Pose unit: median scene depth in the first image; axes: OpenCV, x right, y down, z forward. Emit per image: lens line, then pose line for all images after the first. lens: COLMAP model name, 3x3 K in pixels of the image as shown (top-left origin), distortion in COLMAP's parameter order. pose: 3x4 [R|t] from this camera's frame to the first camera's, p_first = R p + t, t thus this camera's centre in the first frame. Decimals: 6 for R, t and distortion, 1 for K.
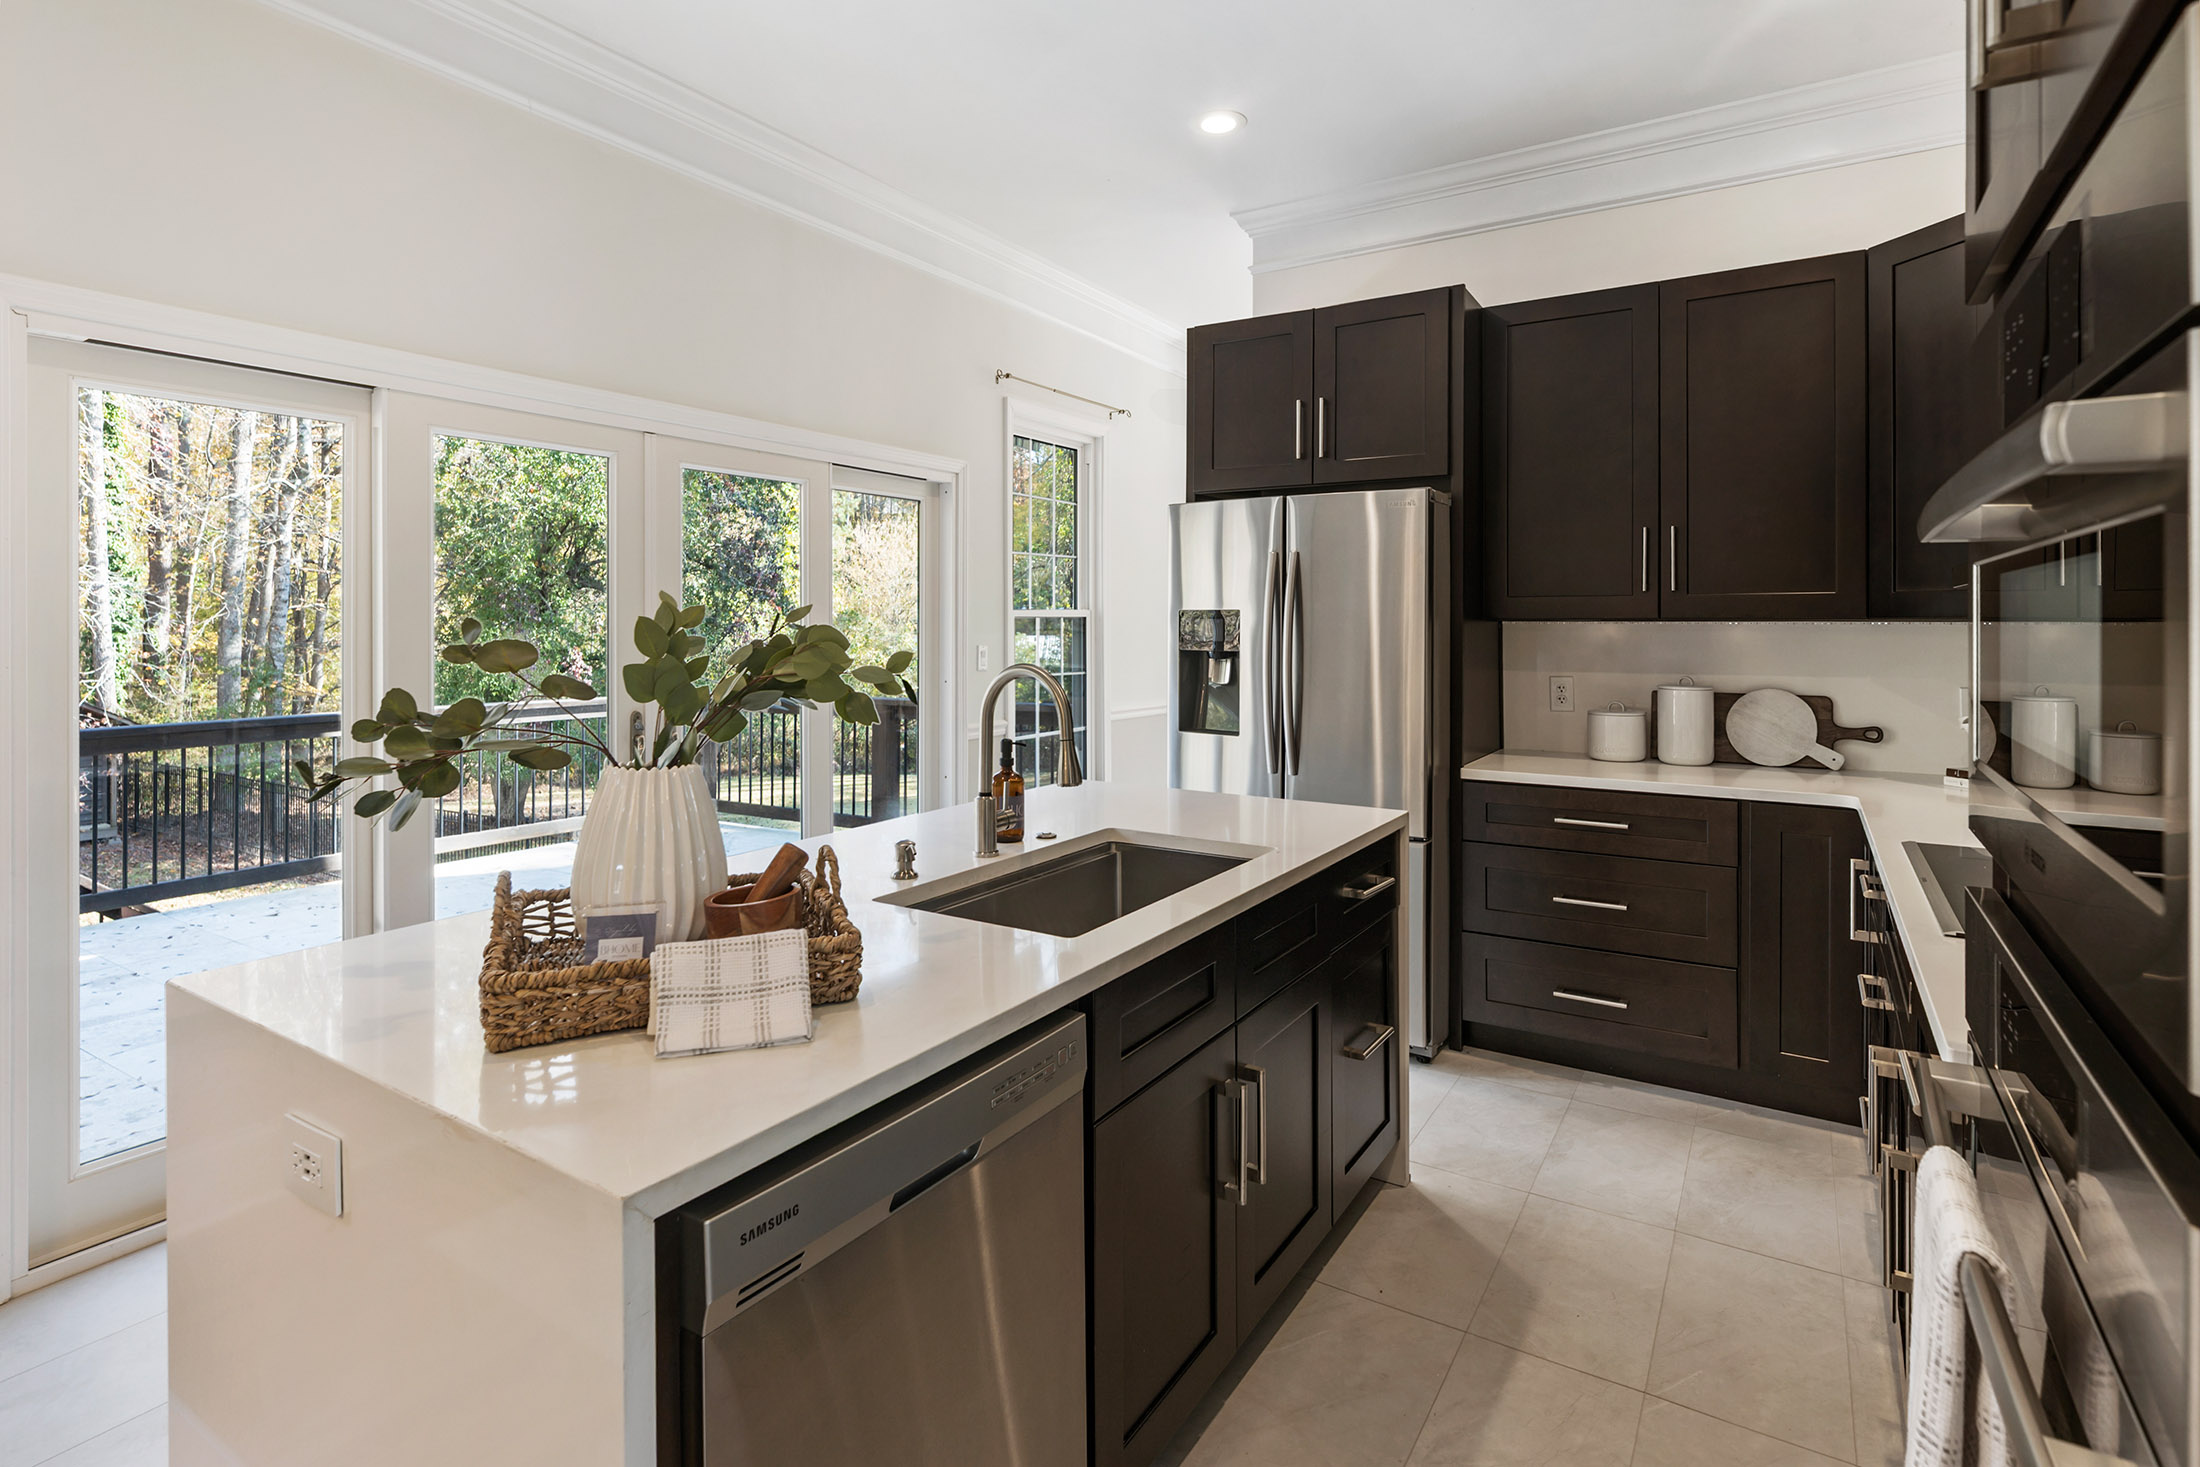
lens RADIAL K [[1082.6, 0, 1101.2], [0, 1082.6, 615.1], [0, 0, 1]] dist [-0.000332, -0.000154]
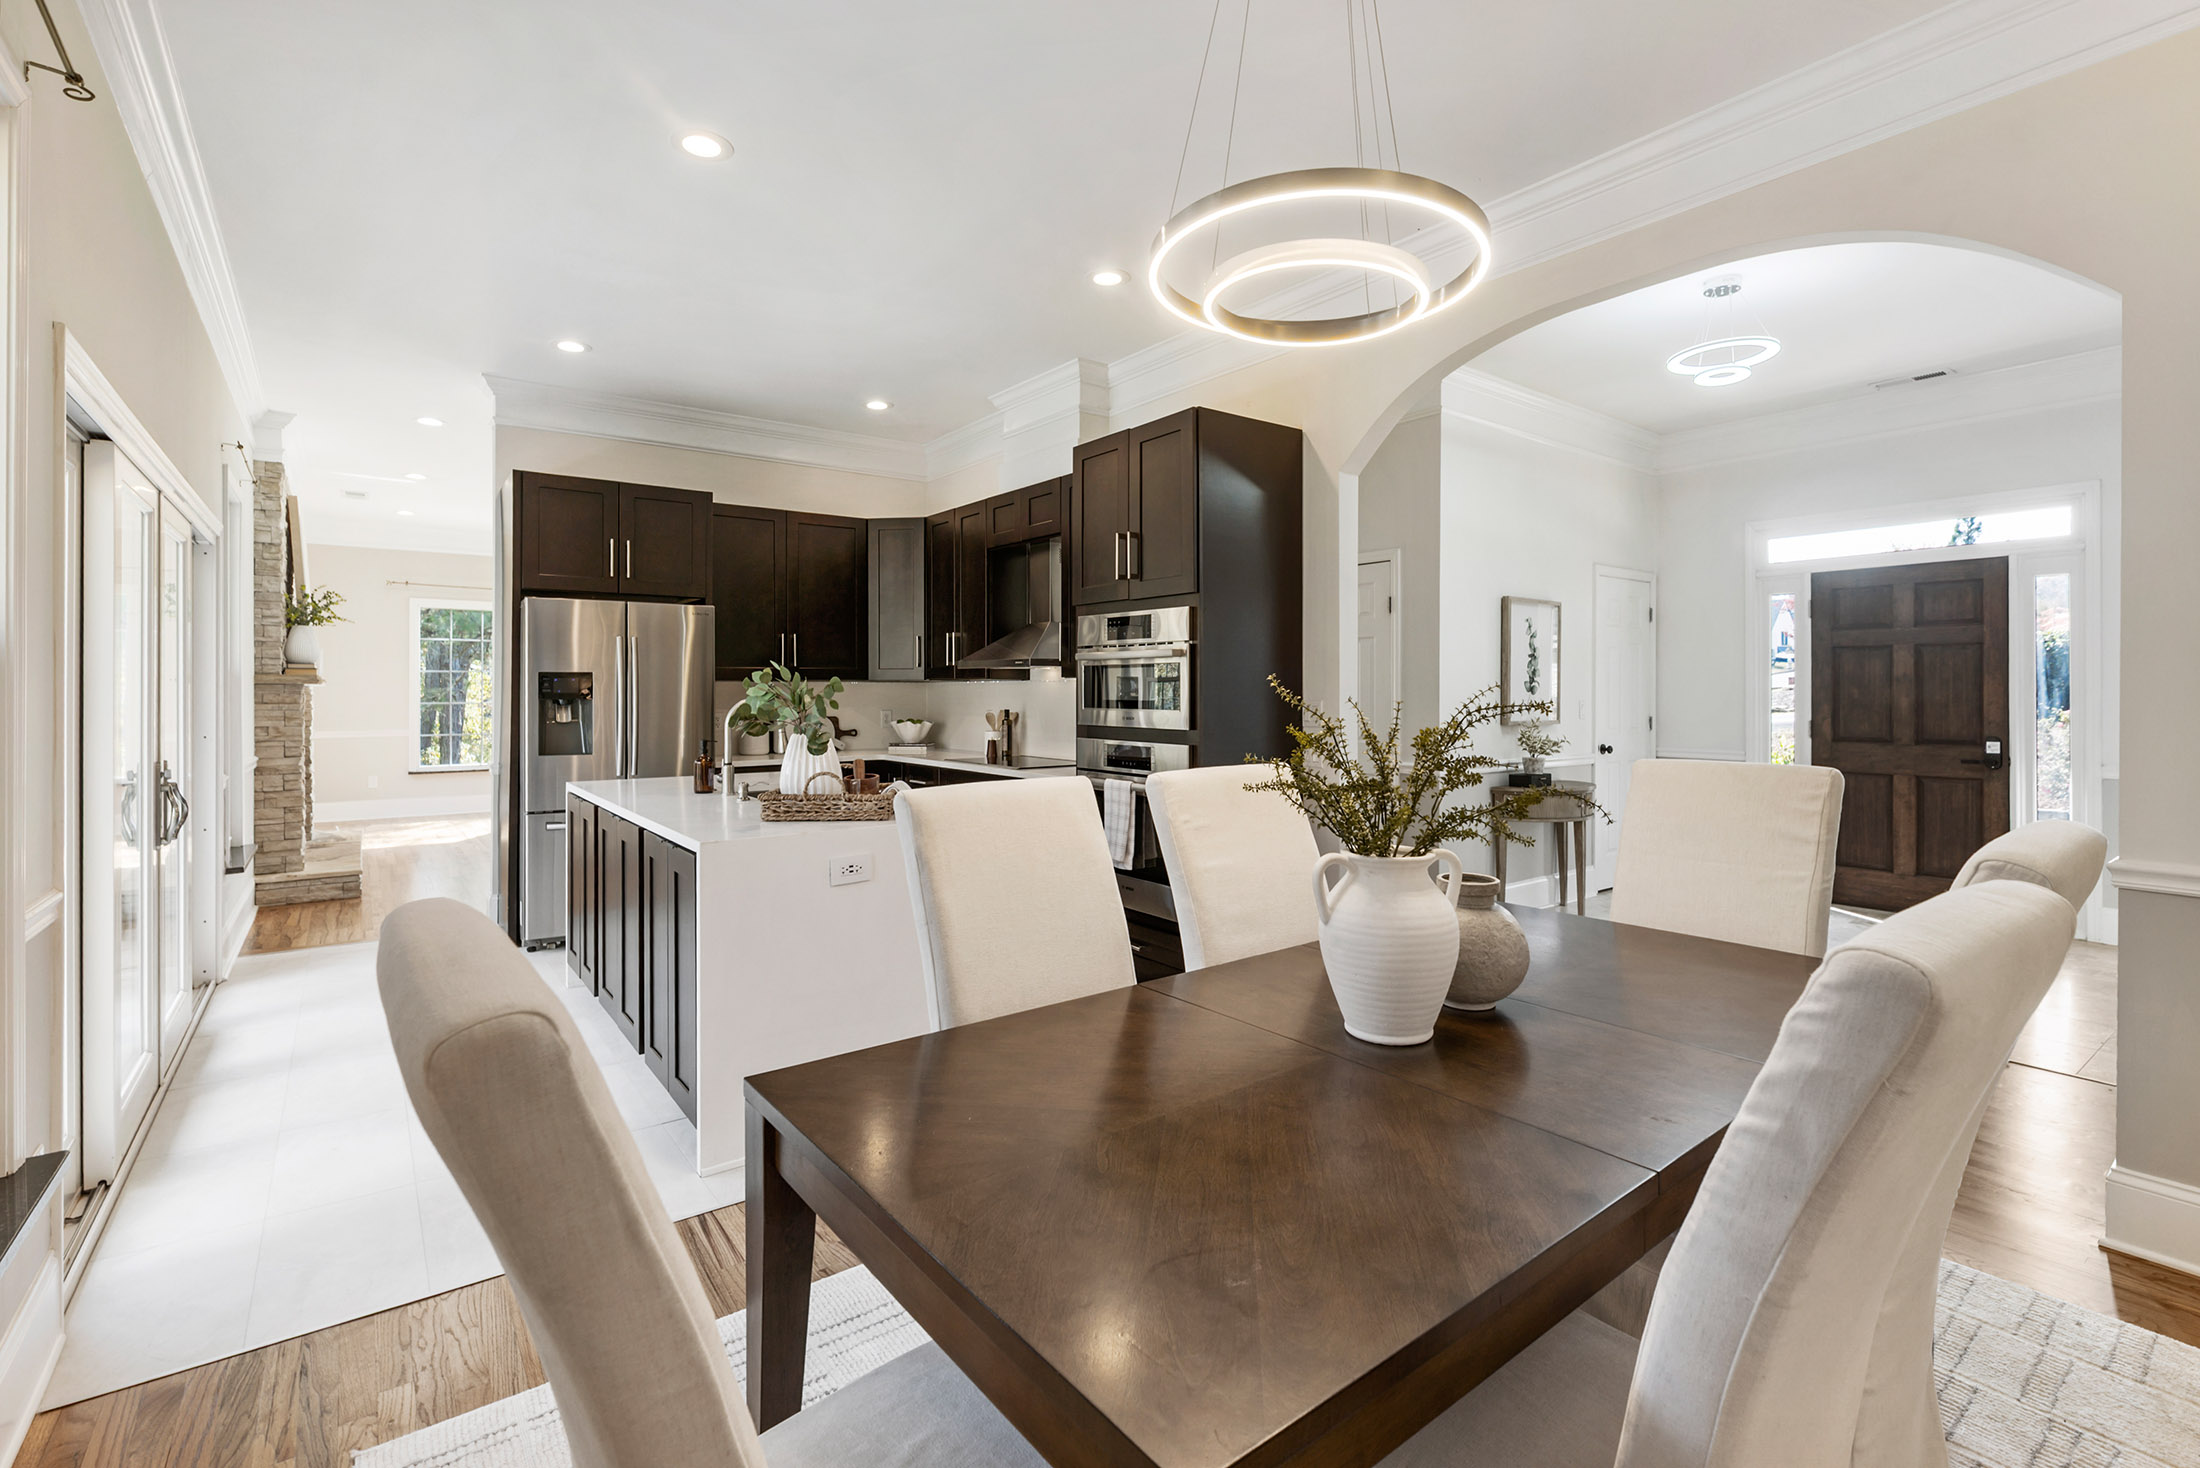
lens RADIAL K [[977.3, 0, 1097.9], [0, 977.3, 687.9], [0, 0, 1]] dist [-0.000797, -0.000063]
pose [[0.347286, -0.001997, 0.937757, -0.977919], [-0.004054, 0.999985, 0.003631, 0.009155], [-0.937750, -0.005063, 0.347273, -0.162720]]
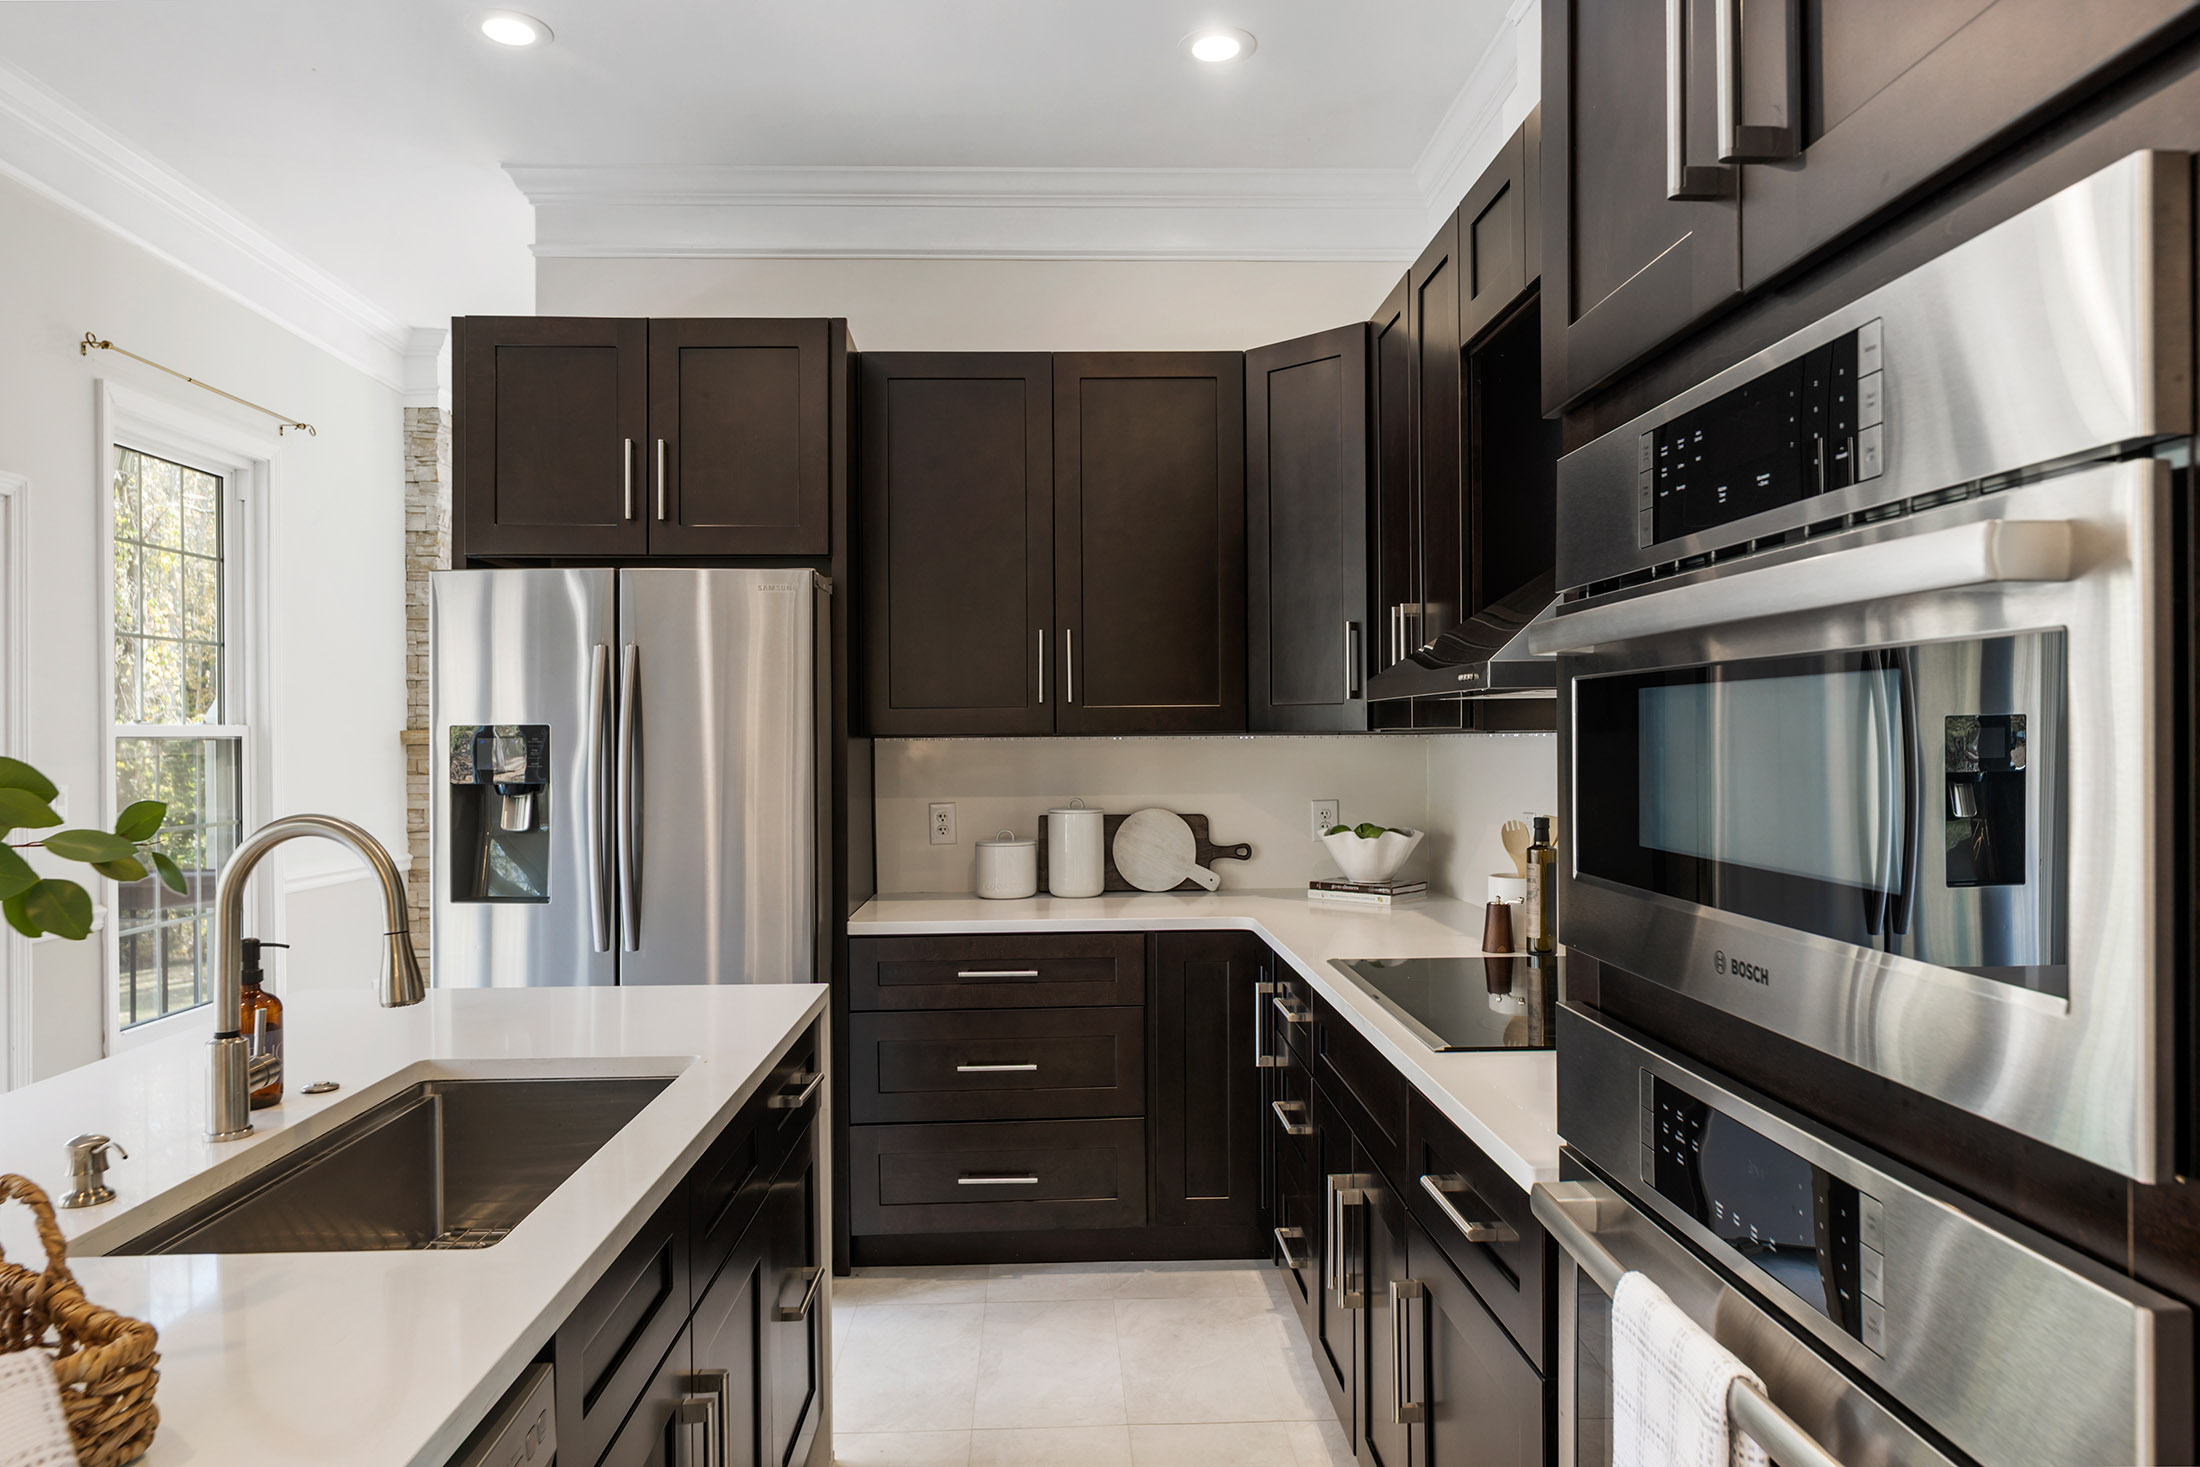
lens RADIAL K [[1355.6, 0, 1100.1], [0, 1355.6, 728.5], [0, 0, 1]] dist [0.002842, -0.003574]
pose [[0.825444, -0.003504, 0.564473, -0.078909], [0.004342, 0.999991, -0.000141, -0.000661], [-0.564467, 0.002568, 0.825451, 0.065790]]
